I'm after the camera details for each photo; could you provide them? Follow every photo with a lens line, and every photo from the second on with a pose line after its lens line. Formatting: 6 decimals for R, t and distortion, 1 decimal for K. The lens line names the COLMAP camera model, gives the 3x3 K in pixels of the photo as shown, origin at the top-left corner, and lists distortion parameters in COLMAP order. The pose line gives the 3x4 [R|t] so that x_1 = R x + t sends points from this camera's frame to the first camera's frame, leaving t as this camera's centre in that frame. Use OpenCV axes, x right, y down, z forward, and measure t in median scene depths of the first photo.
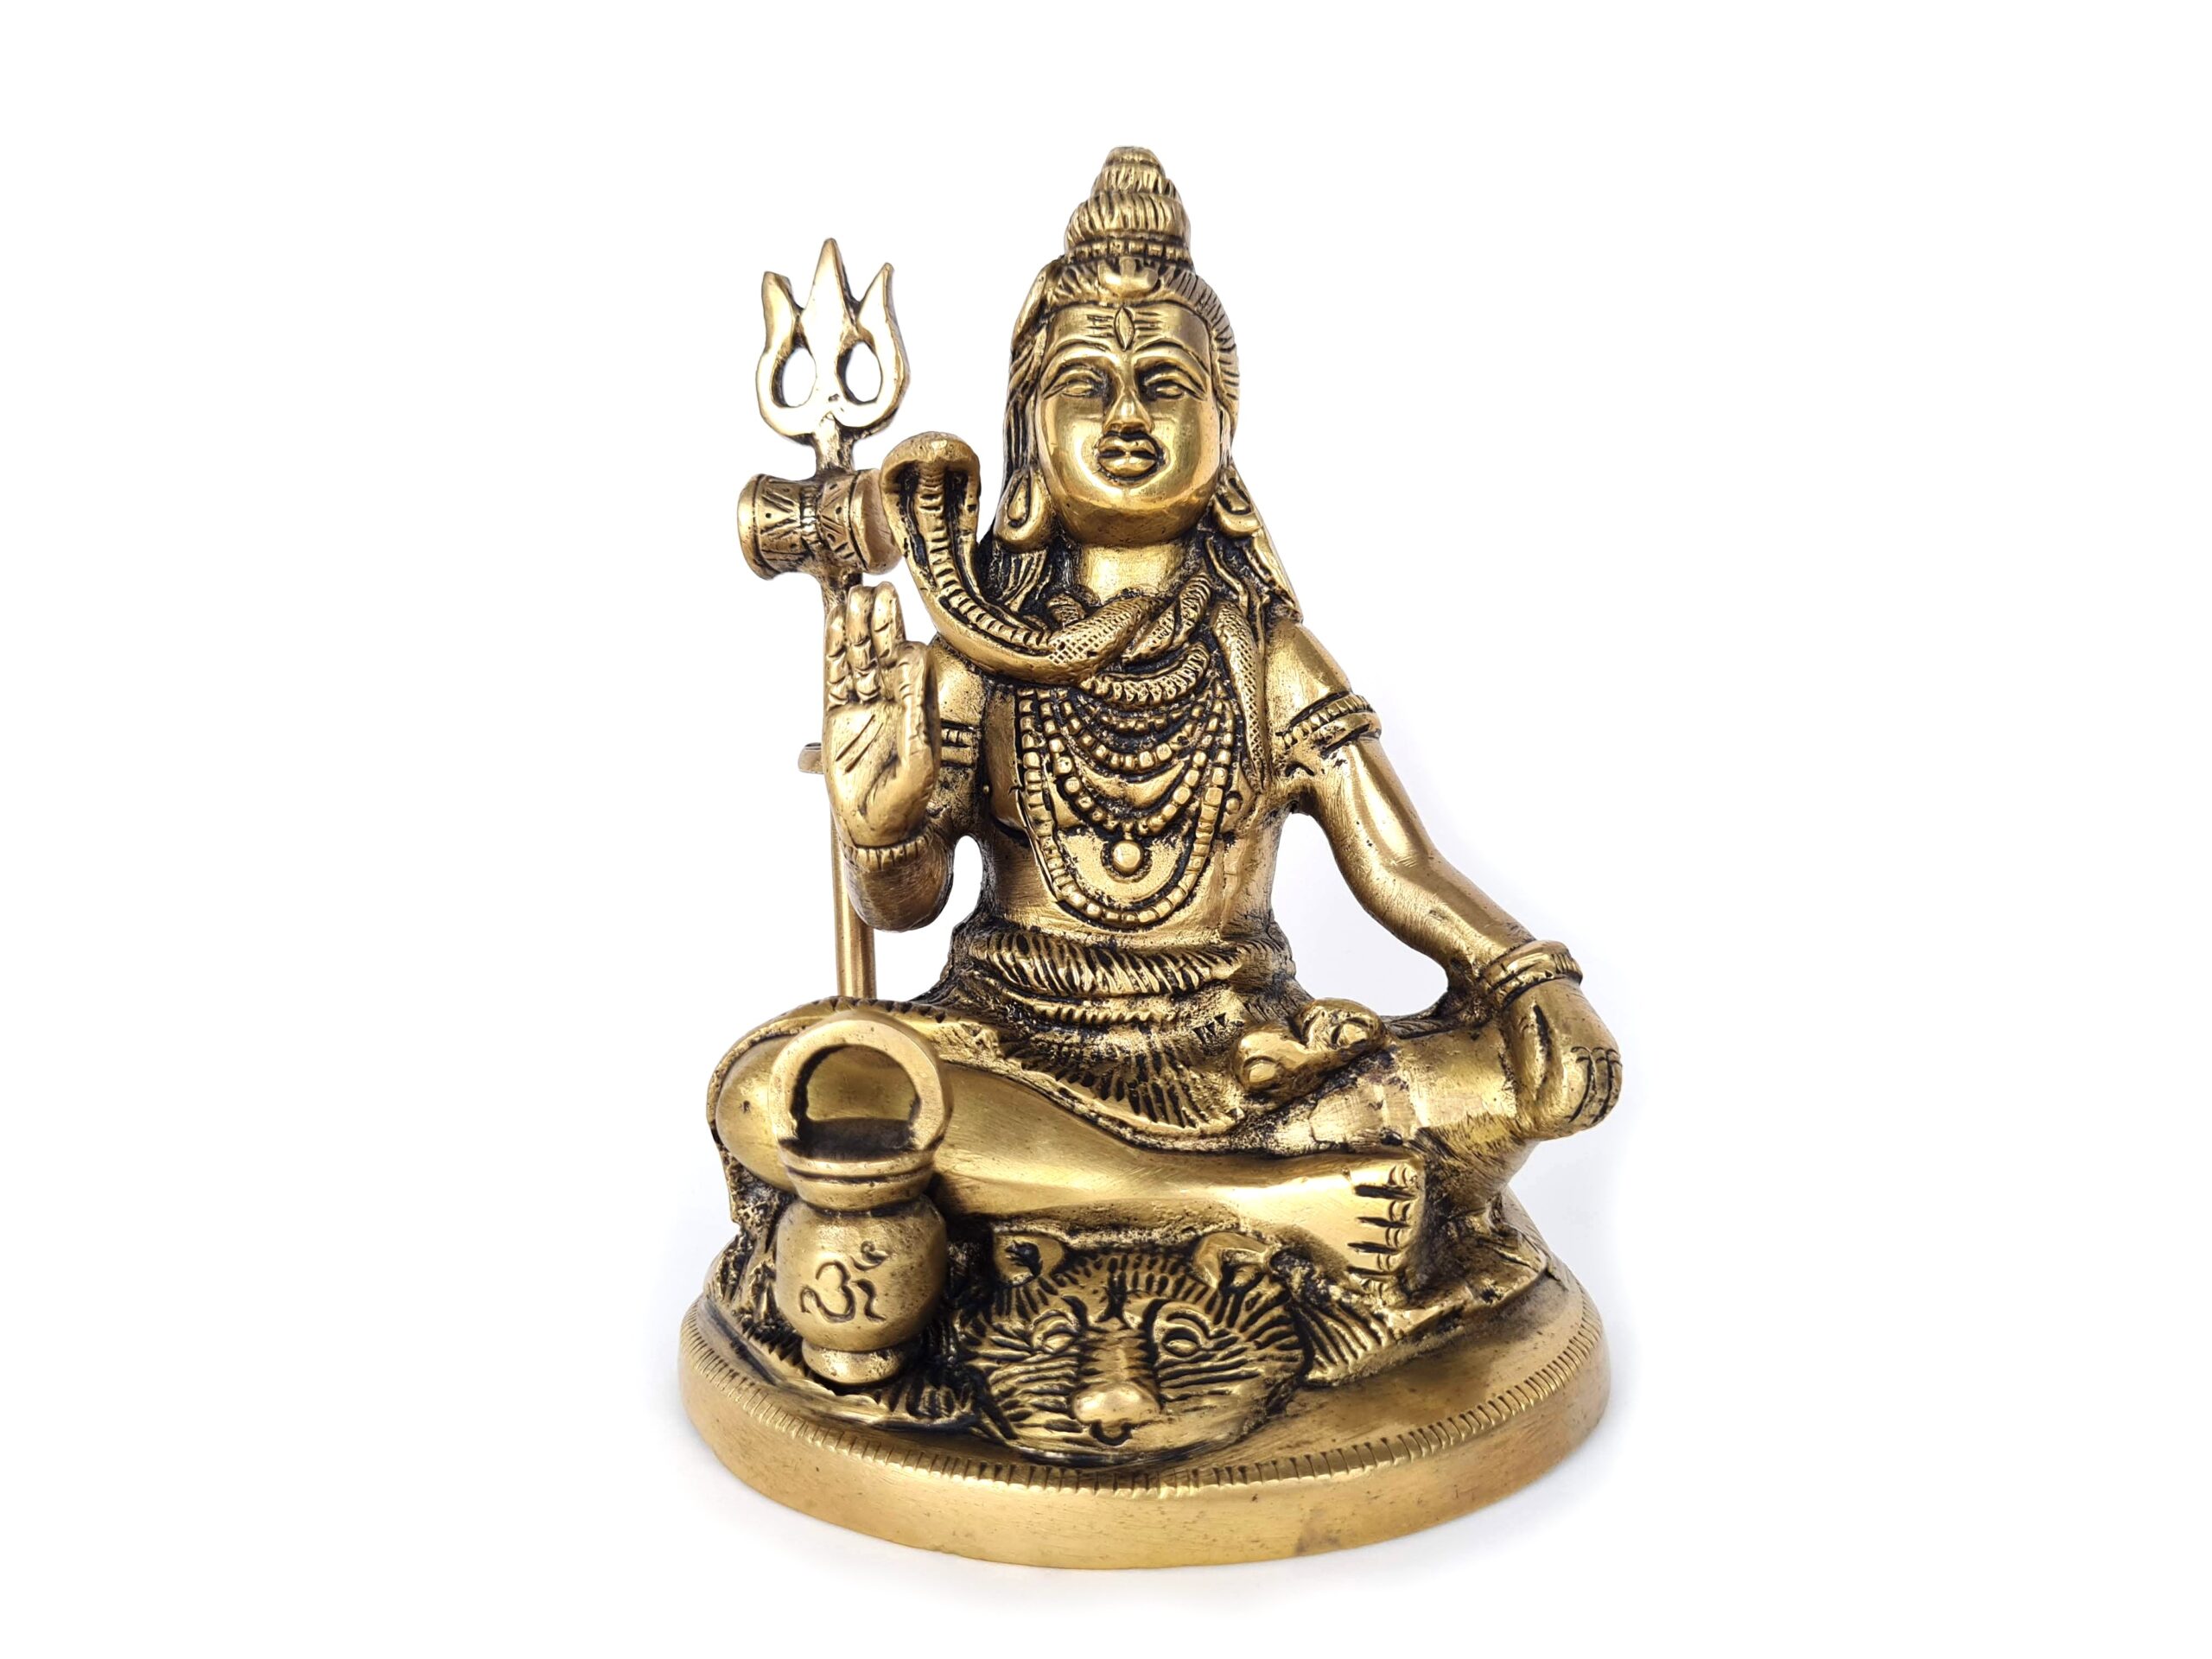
lens RADIAL K [[1819.9, 0, 1070.2], [0, 1819.9, 793.7], [0, 0, 1]] dist [-0.056398, 0.010236]
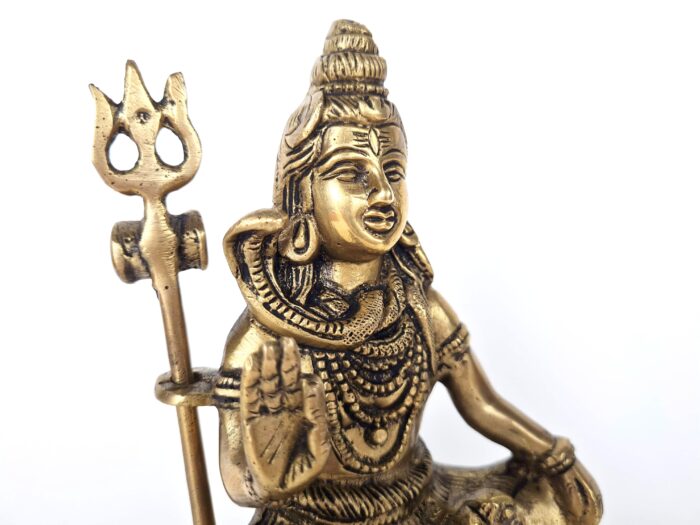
lens RADIAL K [[575.9, 0, 350.6], [0, 575.9, 251.2], [0, 0, 1]] dist [-0.056398, 0.010236]
pose [[0.864128, -0.093936, 0.494428, -0.262274], [0.018103, 0.987592, 0.155992, -0.240484], [-0.502947, -0.125846, 0.855107, 0.545813]]
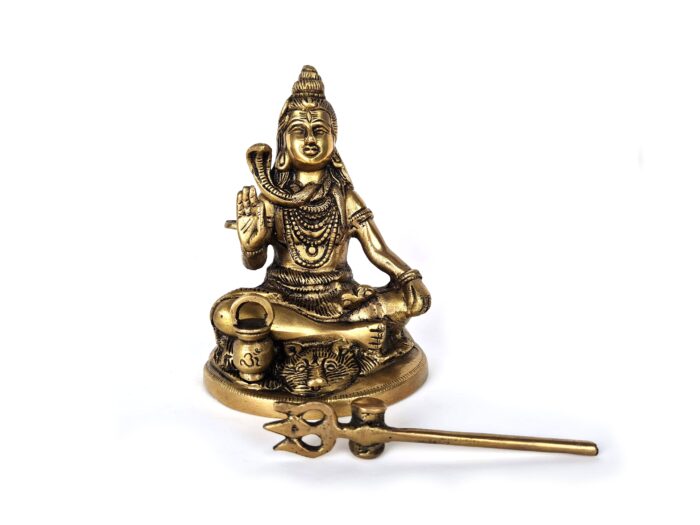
lens RADIAL K [[565.9, 0, 349.8], [0, 565.9, 261.9], [0, 0, 1]] dist [-0.068049, -0.003631]
pose [[0.989075, -0.027682, 0.144791, -0.068395], [0.011149, 0.993444, 0.113771, -0.081915], [-0.146991, -0.110913, 0.982900, -0.246822]]
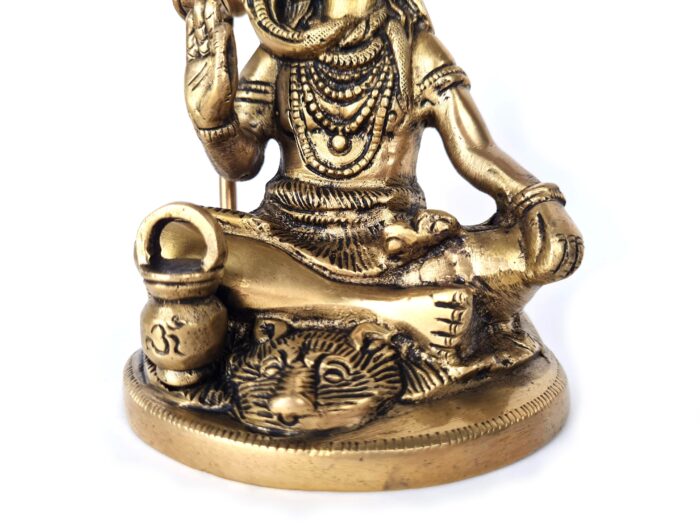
lens RADIAL K [[575.9, 0, 339.5], [0, 575.9, 265.0], [0, 0, 1]] dist [-0.056398, 0.010236]
pose [[0.991199, 0.034602, -0.127778, 0.119198], [-0.021558, 0.994541, 0.102091, 0.105462], [0.130613, -0.098438, 0.986534, 0.349509]]
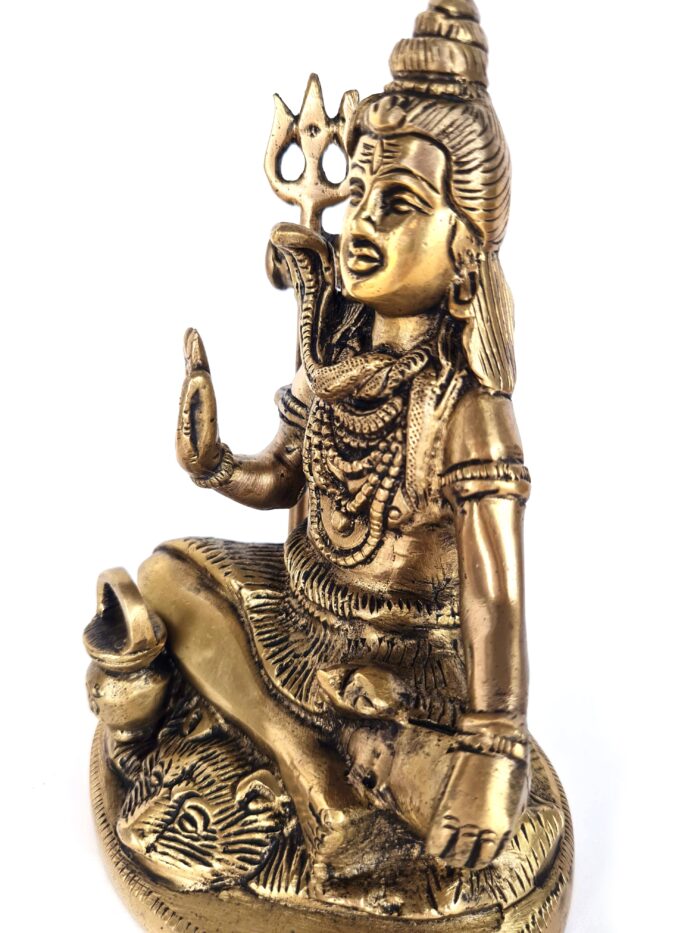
lens RADIAL K [[767.6, 0, 334.2], [0, 767.6, 463.0], [0, 0, 1]] dist [-0.056398, 0.010236]
pose [[0.681348, 0.304125, -0.665788, 0.448652], [-0.097051, 0.939101, 0.329652, -0.227126], [0.725497, -0.159992, 0.669370, 0.569929]]
